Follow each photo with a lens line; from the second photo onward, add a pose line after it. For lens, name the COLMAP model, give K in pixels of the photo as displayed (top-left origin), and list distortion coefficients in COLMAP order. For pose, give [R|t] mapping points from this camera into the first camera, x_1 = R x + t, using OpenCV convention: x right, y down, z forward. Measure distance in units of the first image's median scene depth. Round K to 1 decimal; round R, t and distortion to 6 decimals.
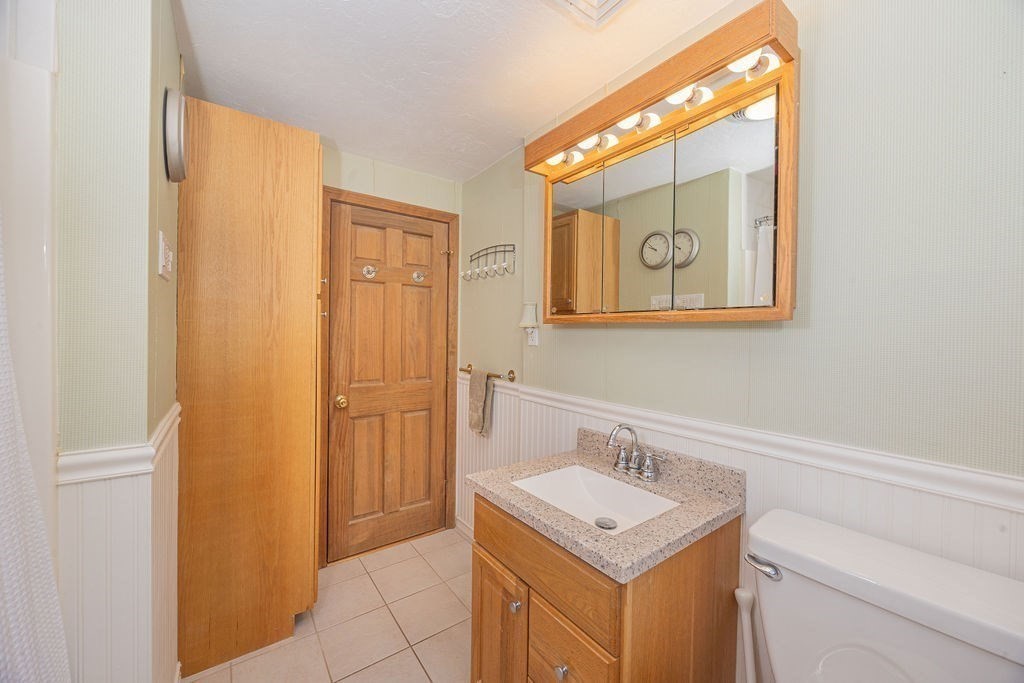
lens RADIAL K [[394.5, 0, 517.0], [0, 394.5, 338.3], [0, 0, 1]] dist [0.008834, -0.000443]
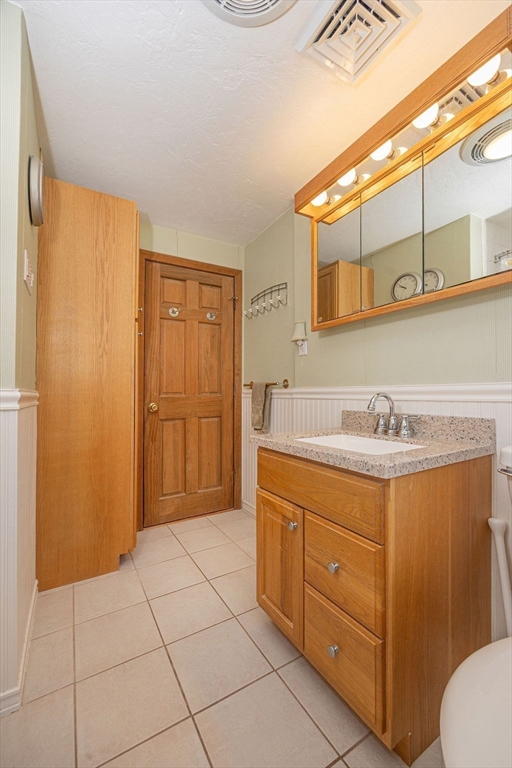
lens RADIAL K [[315.7, 0, 254.5], [0, 315.7, 387.4], [0, 0, 1]] dist [0.009033, -0.000357]
pose [[0.994161, -0.013096, -0.107114, -0.006585], [0.010416, 0.999619, -0.025547, 0.163879], [0.107408, 0.024282, 0.993919, 0.011681]]
